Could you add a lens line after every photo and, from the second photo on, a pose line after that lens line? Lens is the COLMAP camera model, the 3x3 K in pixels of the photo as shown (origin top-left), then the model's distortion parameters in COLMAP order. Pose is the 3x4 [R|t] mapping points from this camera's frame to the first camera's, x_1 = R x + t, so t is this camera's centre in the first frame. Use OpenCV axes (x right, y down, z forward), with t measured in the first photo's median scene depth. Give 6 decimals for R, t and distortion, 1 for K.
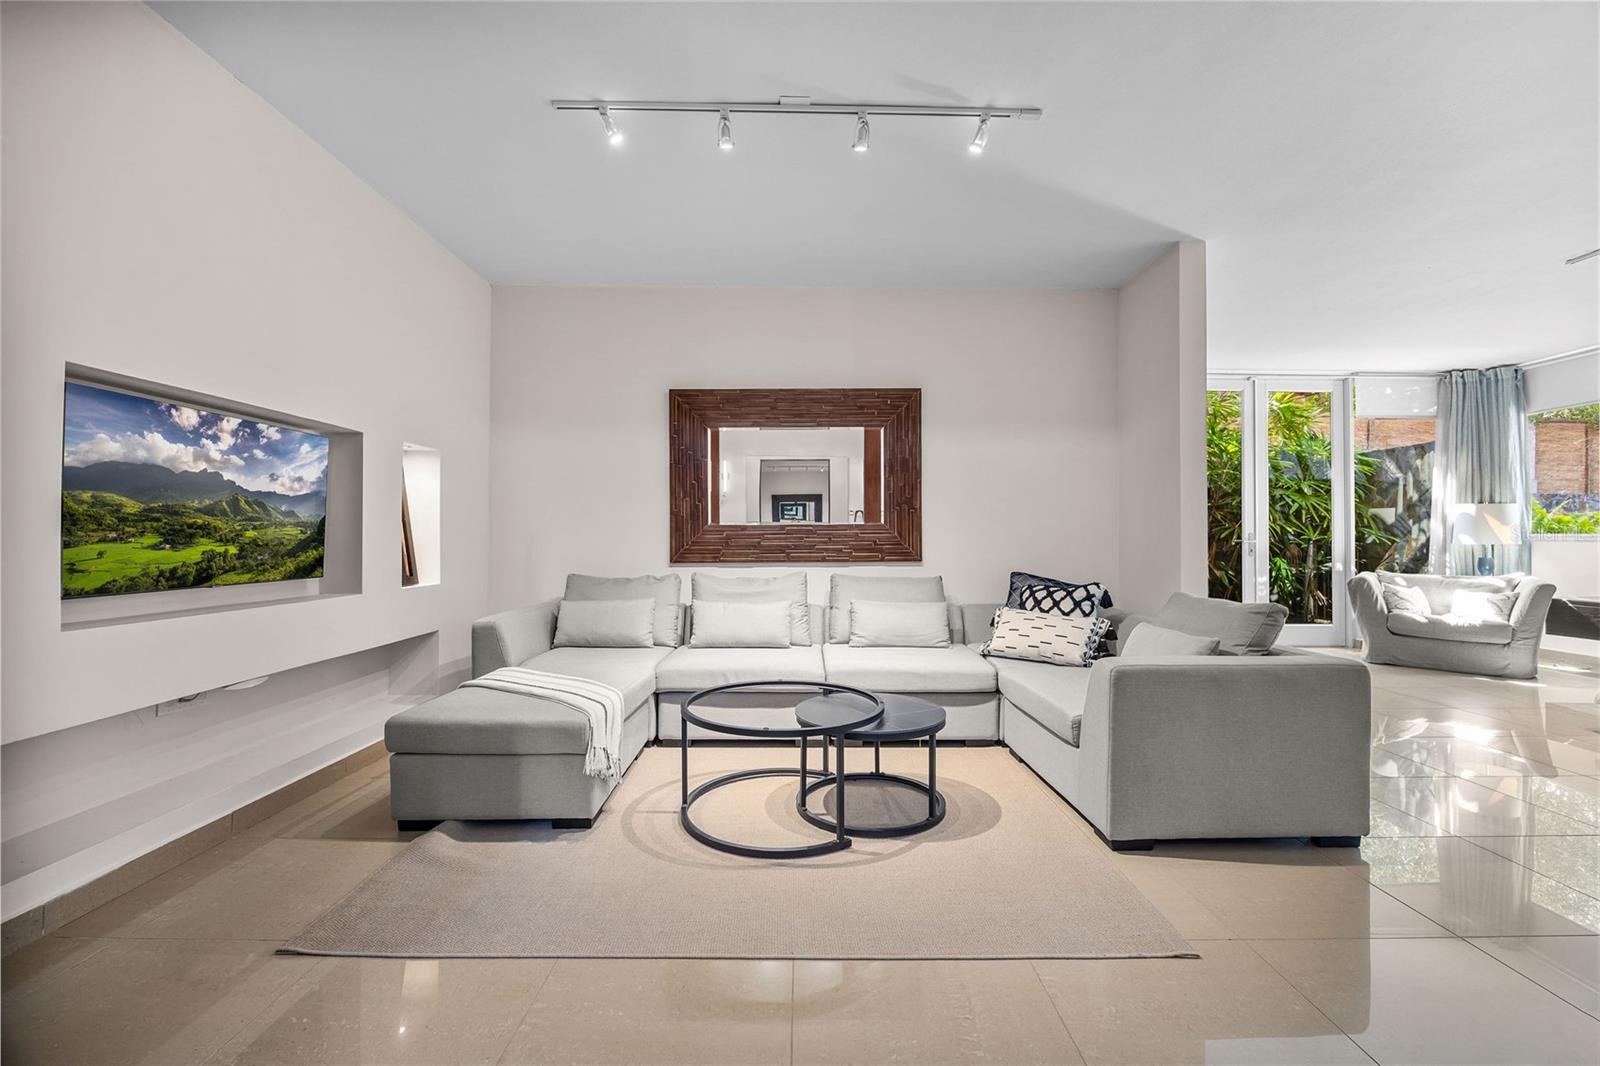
lens RADIAL K [[653.1, 0, 809.9], [0, 653.1, 524.7], [0, 0, 1]] dist [-0.017860, 0.000298]
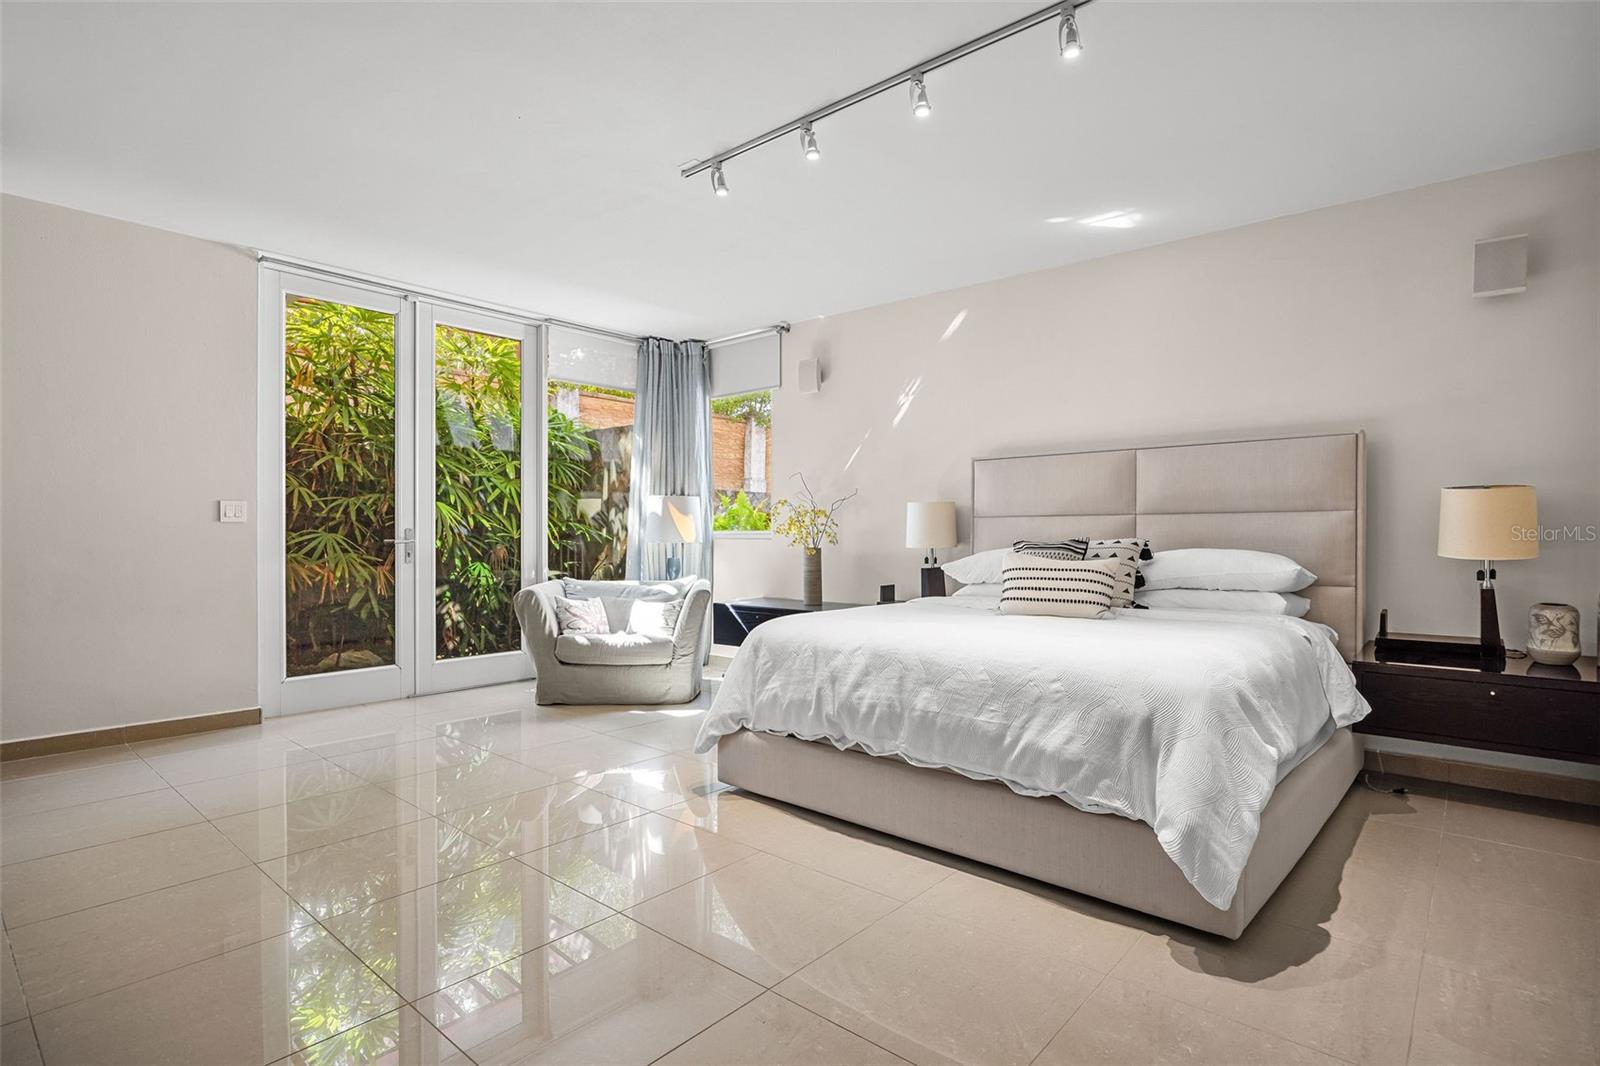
lens RADIAL K [[785.8, 0, 800.0], [0, 785.8, 533.0], [0, 0, 1]] dist [-0.002433, -0.000205]
pose [[0.660479, -0.000171, 0.750845, 0.372970], [-0.015150, 0.999793, 0.013554, -0.000210], [-0.750692, -0.020327, 0.660340, 0.170877]]
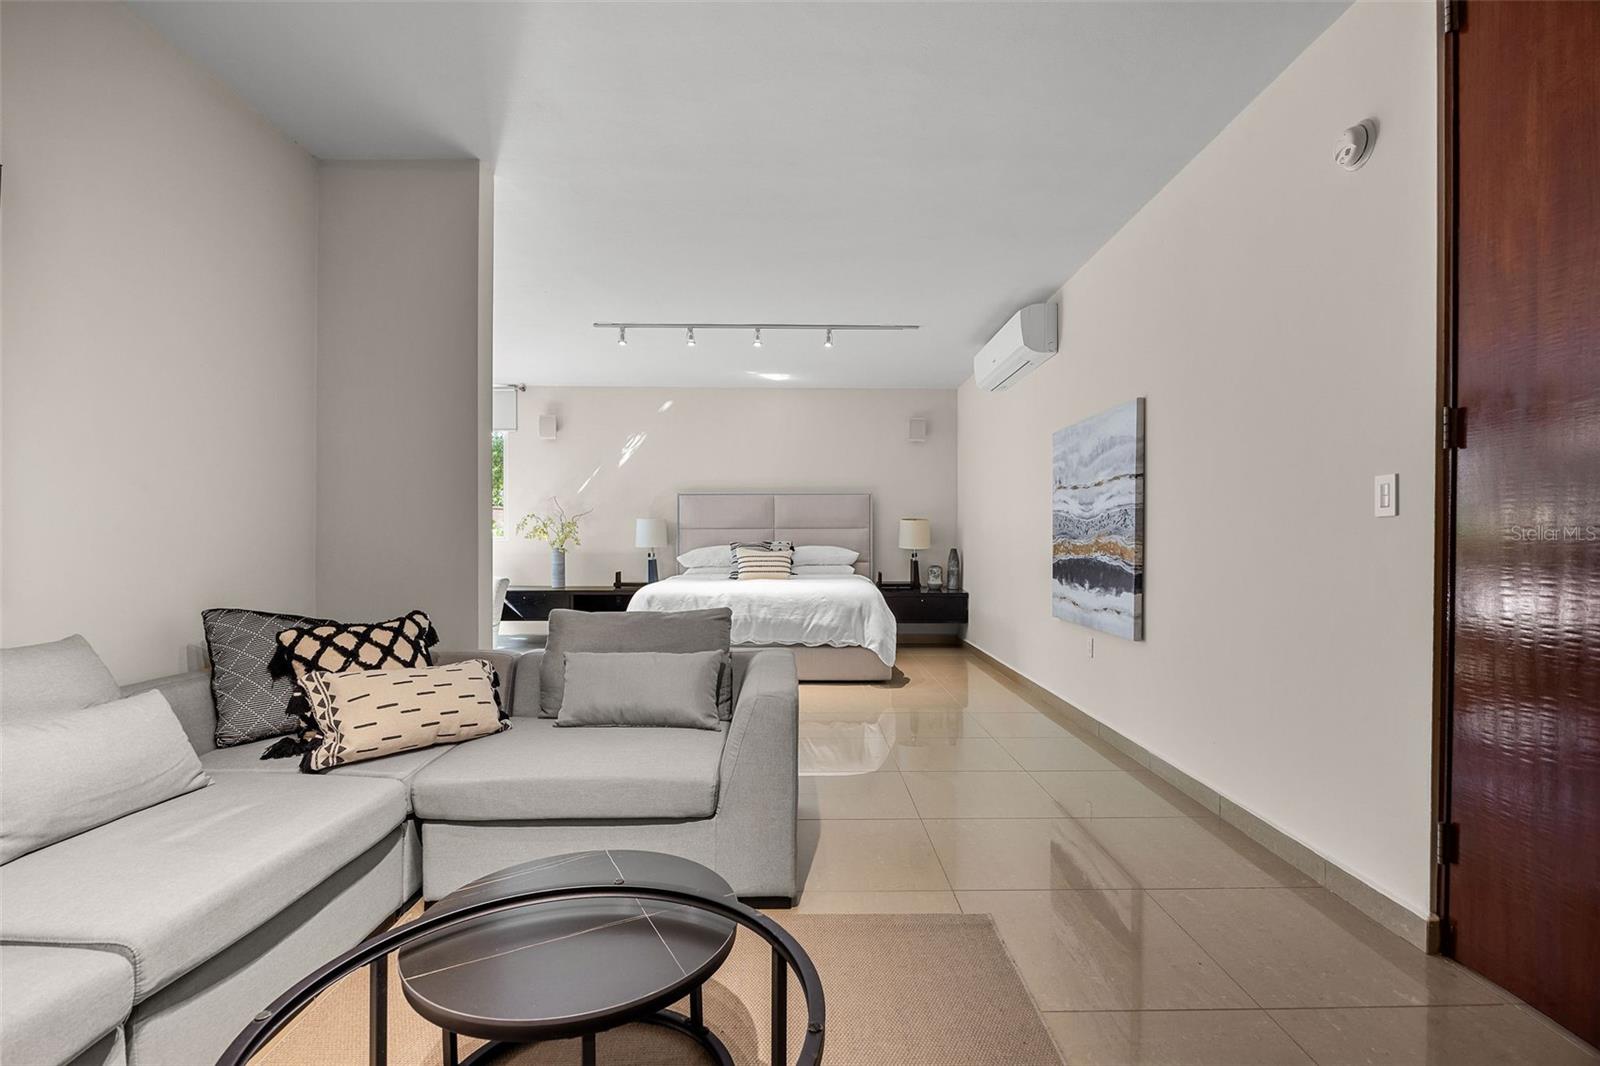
lens RADIAL K [[723.1, 0, 800.0], [0, 723.1, 533.0], [0, 0, 1]] dist [-0.022616, 0.005793]
pose [[0.016977, 0.006638, 0.999834, -0.178135], [-0.019900, 0.999782, -0.006299, 0.003692], [-0.999658, -0.019790, 0.017106, 0.361672]]
